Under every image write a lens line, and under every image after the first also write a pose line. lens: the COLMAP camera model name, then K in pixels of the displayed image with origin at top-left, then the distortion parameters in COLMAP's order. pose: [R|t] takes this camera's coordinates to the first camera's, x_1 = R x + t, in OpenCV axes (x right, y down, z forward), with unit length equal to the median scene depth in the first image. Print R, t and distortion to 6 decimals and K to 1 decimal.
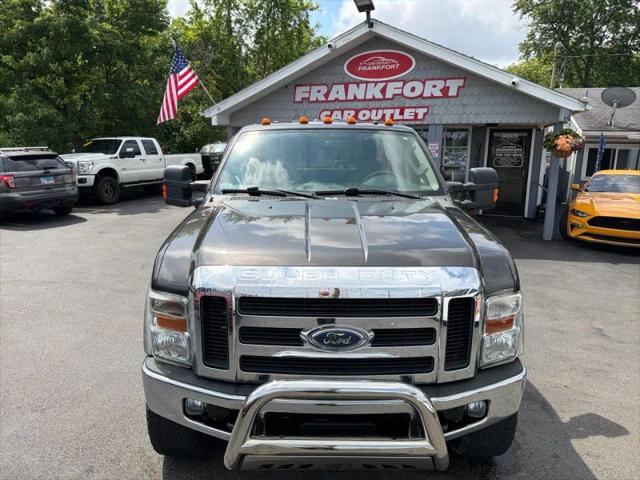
lens RADIAL K [[451.4, 0, 313.2], [0, 451.4, 241.5], [0, 0, 1]] dist [0.032248, -0.038024]
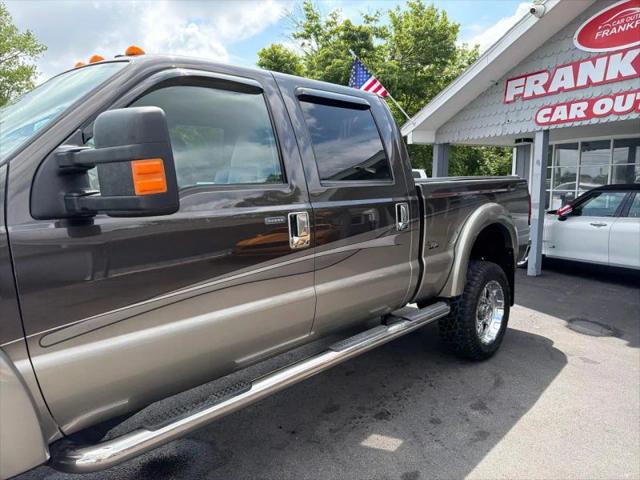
lens RADIAL K [[451.4, 0, 318.2], [0, 451.4, 243.3], [0, 0, 1]] dist [0.032248, -0.038024]
pose [[0.724442, 0.080026, -0.684675, 0.275563], [-0.138397, 0.989900, -0.030734, -0.022668], [0.675300, 0.117022, 0.728200, 0.313458]]
